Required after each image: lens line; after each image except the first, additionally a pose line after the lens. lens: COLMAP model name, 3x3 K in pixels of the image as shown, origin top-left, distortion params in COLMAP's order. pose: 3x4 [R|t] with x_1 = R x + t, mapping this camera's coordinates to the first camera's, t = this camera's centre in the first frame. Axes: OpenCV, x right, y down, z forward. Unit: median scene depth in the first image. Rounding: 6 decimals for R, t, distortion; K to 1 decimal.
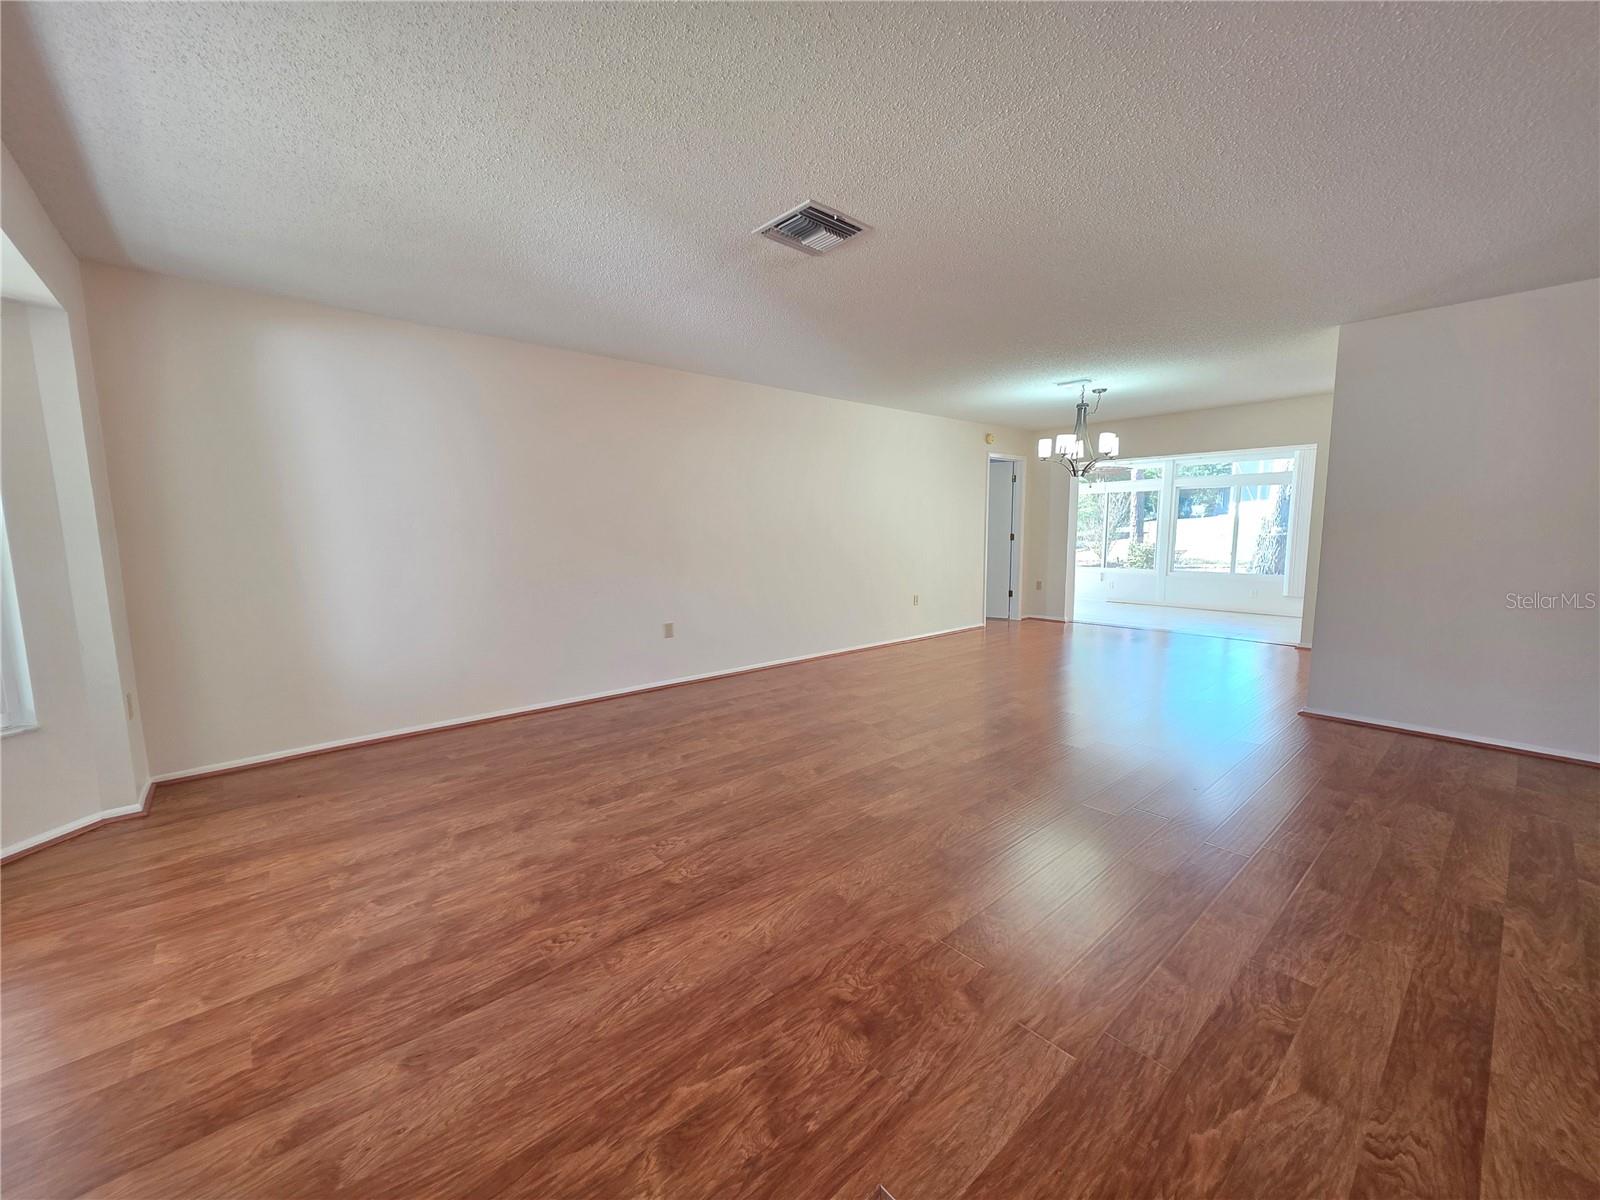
lens RADIAL K [[641.1, 0, 801.4], [0, 641.1, 605.3], [0, 0, 1]] dist [0.001516, 0.000963]
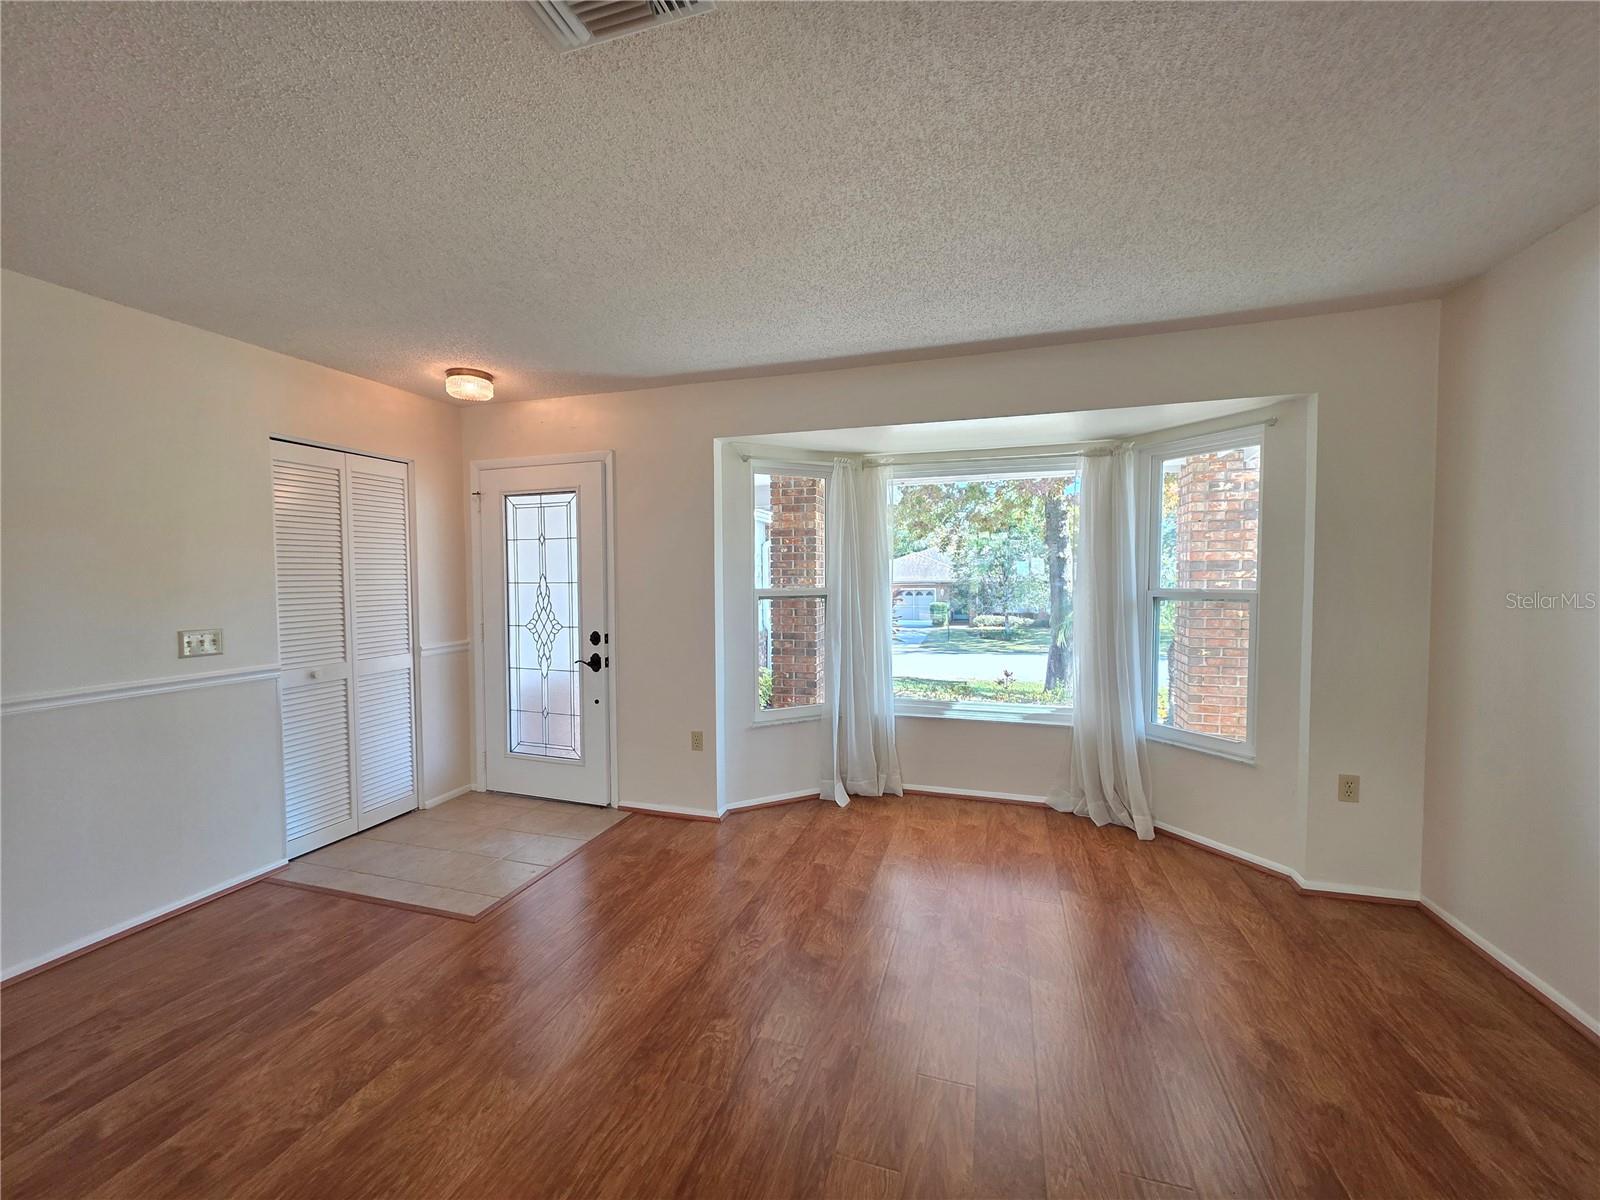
lens RADIAL K [[641.1, 0, 786.7], [0, 641.1, 604.0], [0, 0, 1]] dist [0.001516, 0.000963]
pose [[-0.866133, 0.034558, -0.498618, 0.117578], [-0.044858, 0.988206, 0.146413, -0.221439], [0.497797, 0.149180, -0.854367, 1.463153]]
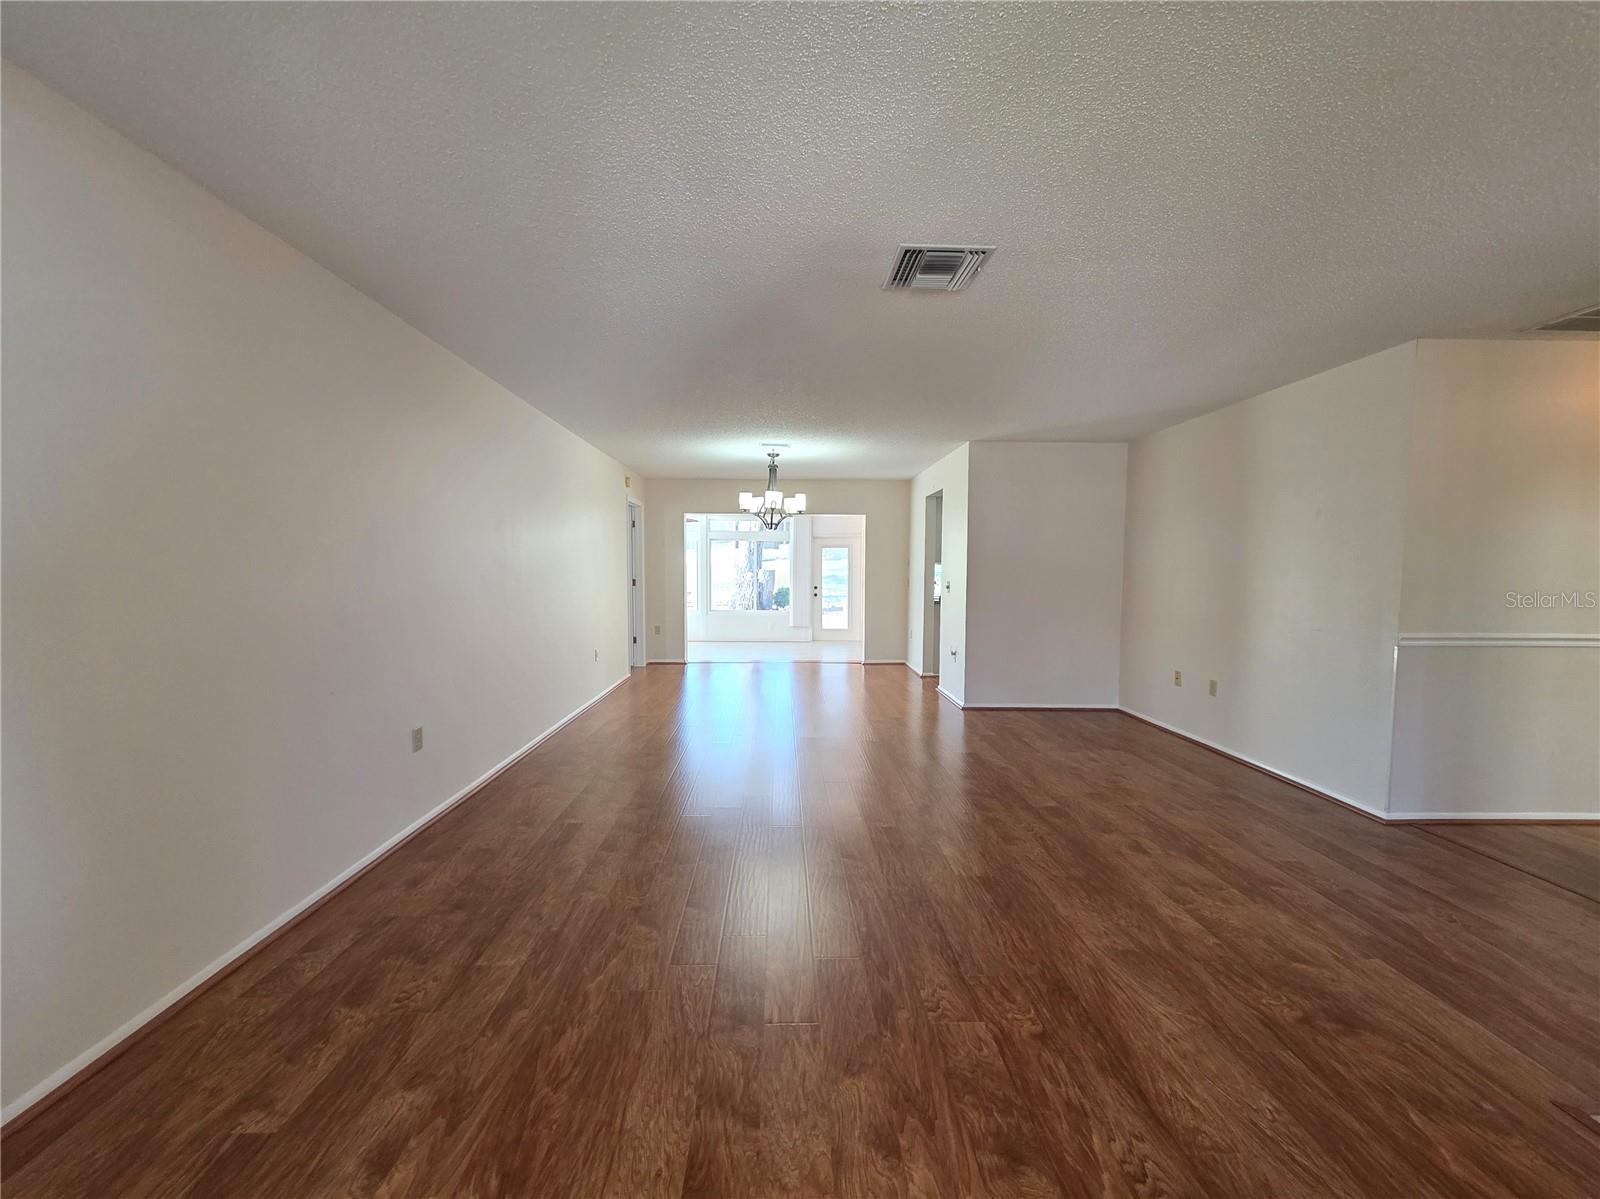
lens RADIAL K [[641.1, 0, 810.4], [0, 641.1, 603.1], [0, 0, 1]] dist [0.001516, 0.000963]
pose [[0.636603, -0.029865, 0.770613, -0.829508], [0.082325, 0.996172, -0.029402, -0.078743], [-0.766785, 0.082158, 0.636625, 0.573723]]
